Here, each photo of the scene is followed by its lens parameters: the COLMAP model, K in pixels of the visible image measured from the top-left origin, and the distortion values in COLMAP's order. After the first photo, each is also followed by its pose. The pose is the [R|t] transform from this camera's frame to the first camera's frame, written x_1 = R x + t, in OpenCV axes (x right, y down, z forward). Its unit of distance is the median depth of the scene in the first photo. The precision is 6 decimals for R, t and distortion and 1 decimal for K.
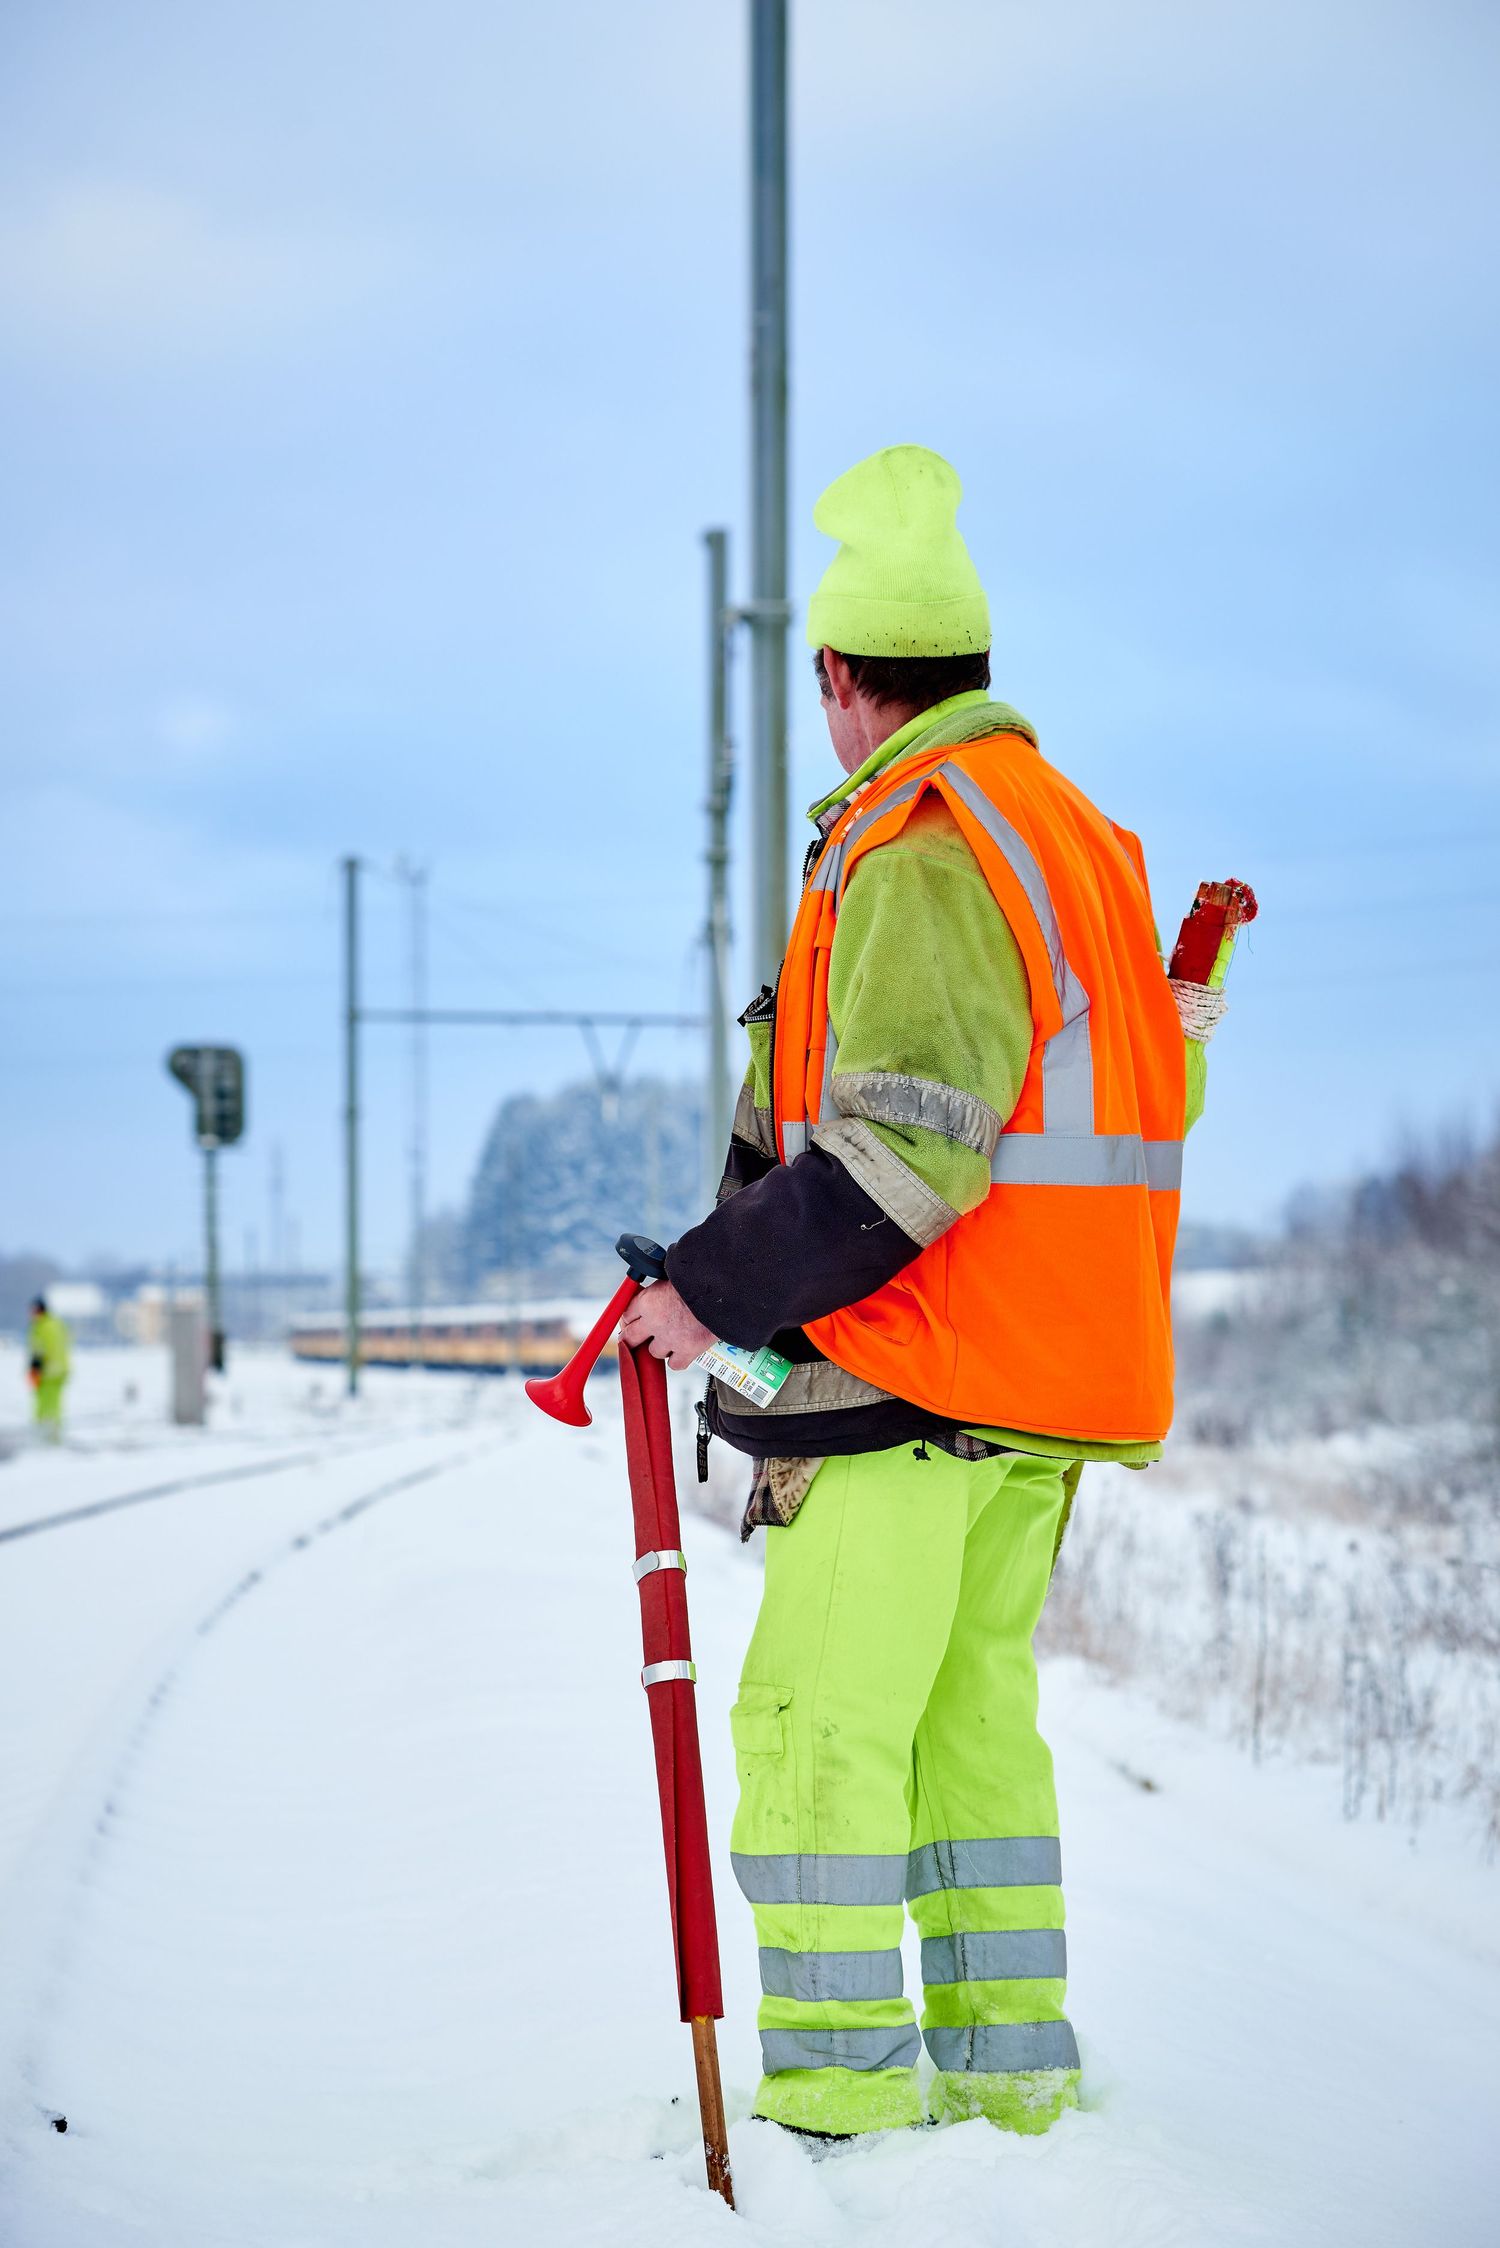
lens RADIAL K [[6090.3, 0, 751.8], [0, 6090.3, 1127.3], [0, 0, 1]] dist [0.595636, 0.000000]
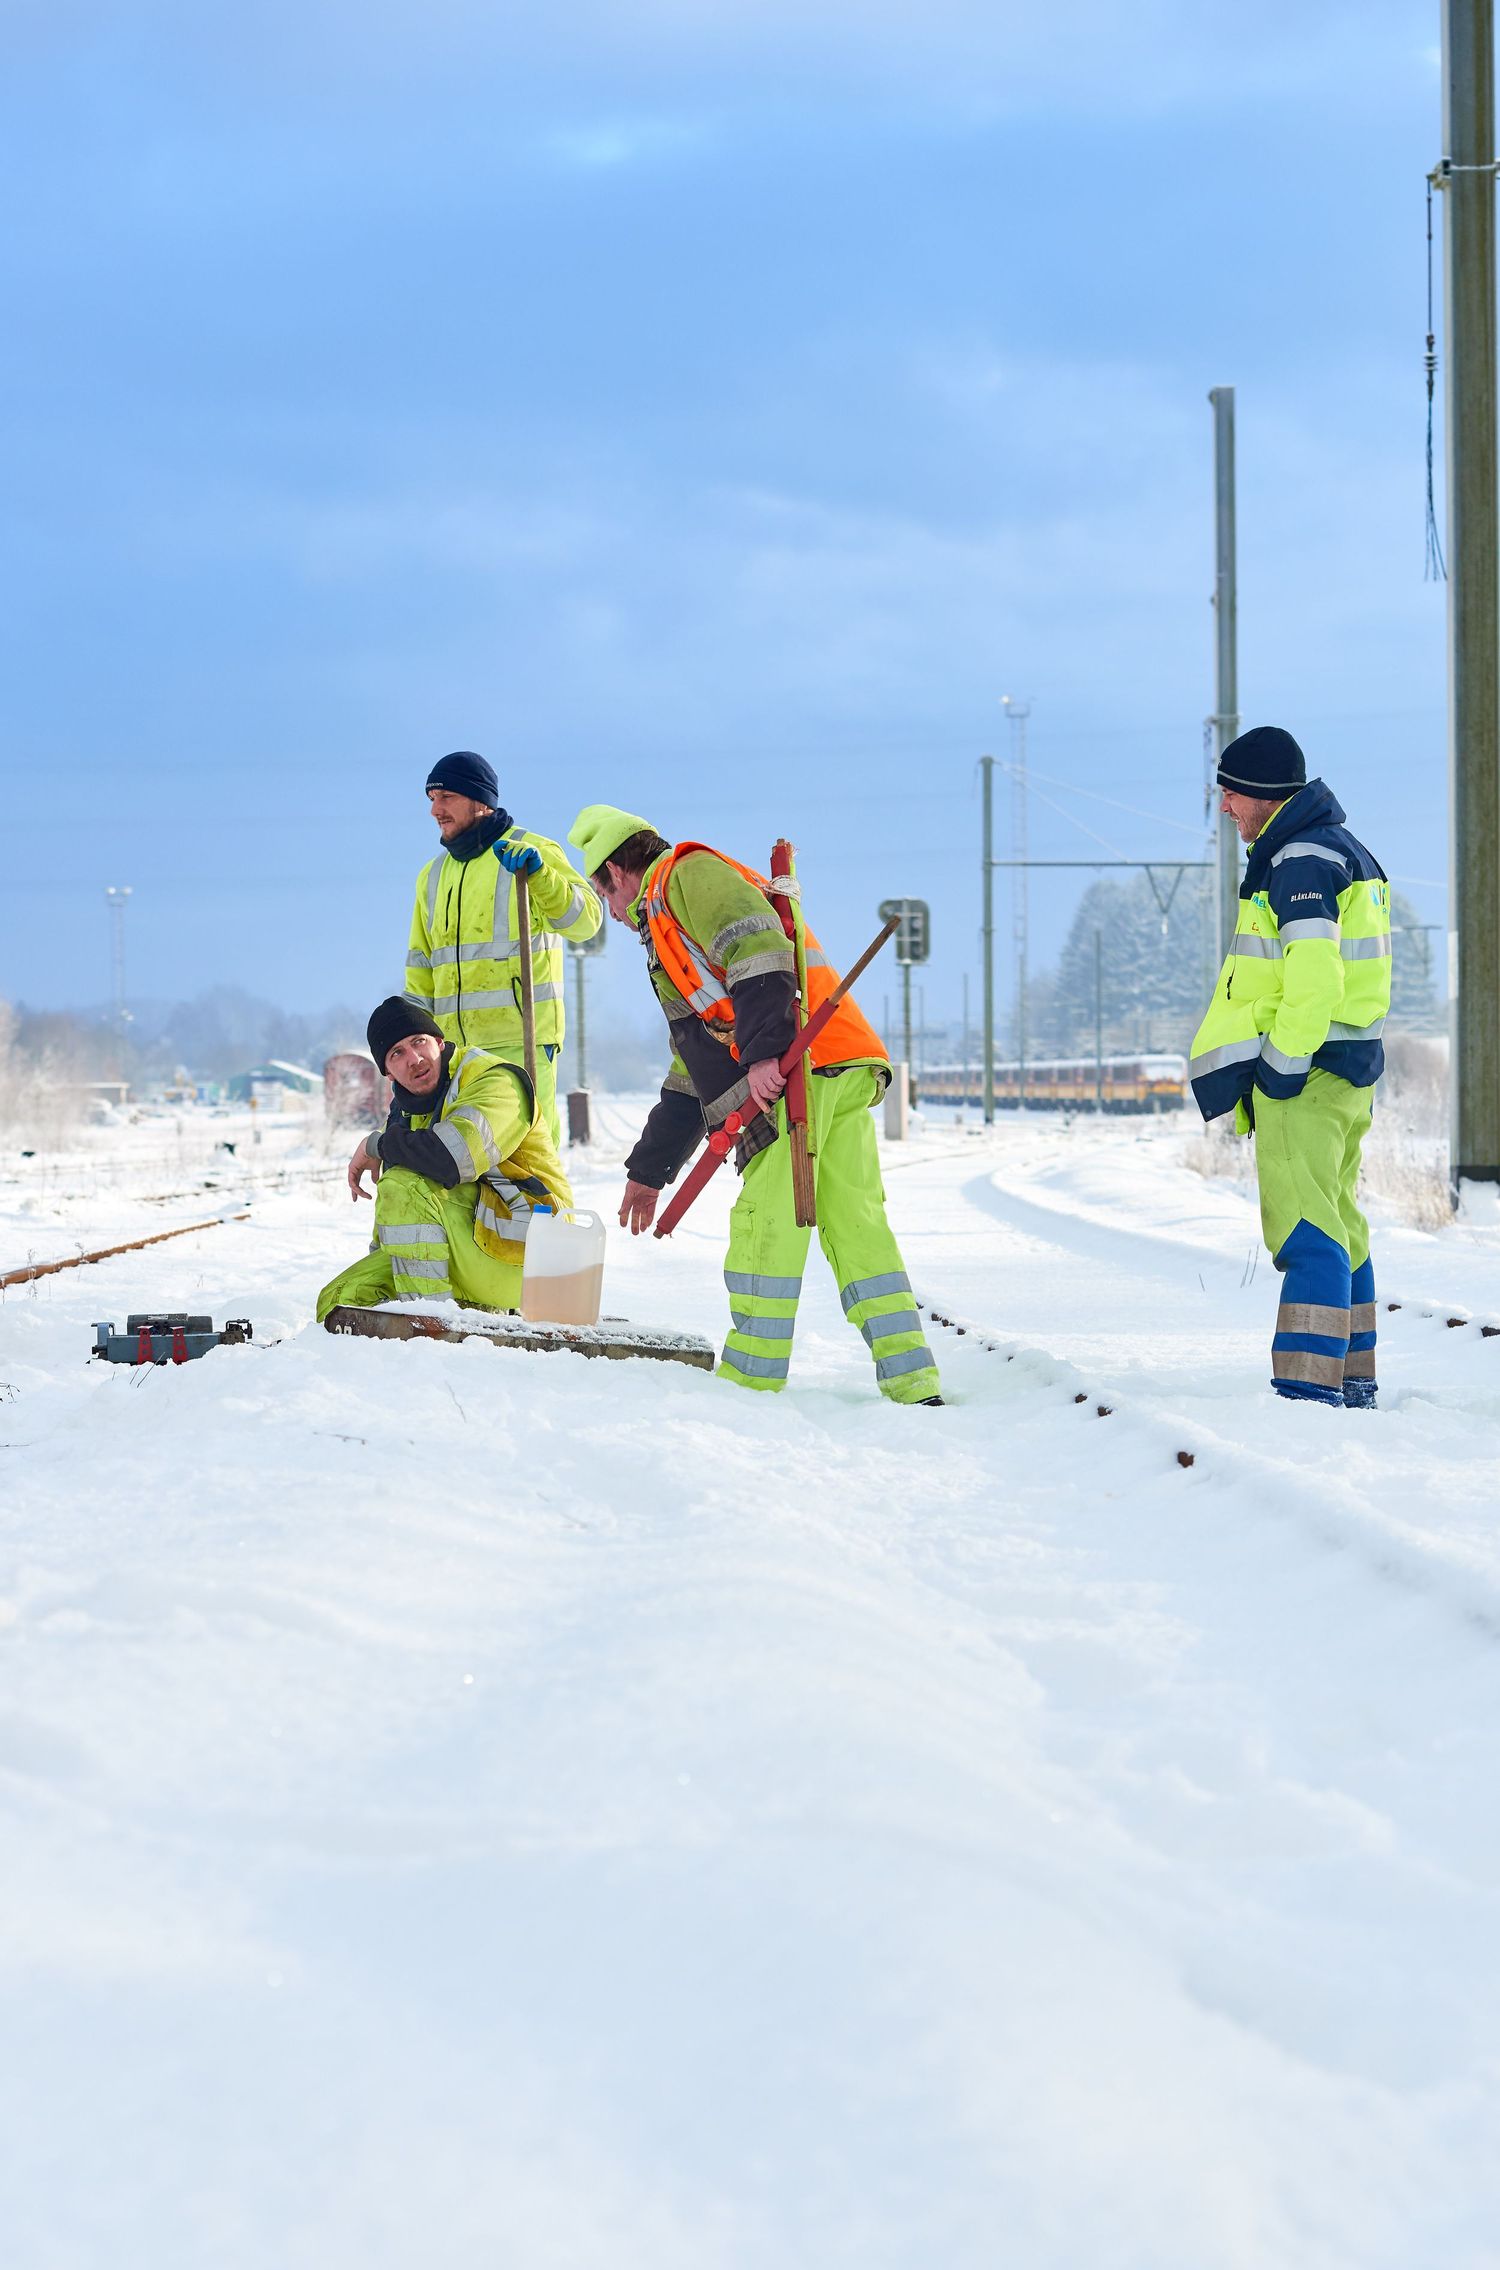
lens RADIAL K [[5239.6, 0, 750.7], [0, 5239.6, 1134.8], [0, 0, 1]] dist [0.052459, 0.000000]
pose [[0.994425, -0.006639, -0.105241, 0.008331], [0.011332, 0.998965, 0.044051, -0.007948], [0.104839, -0.044998, 0.993471, -0.217099]]
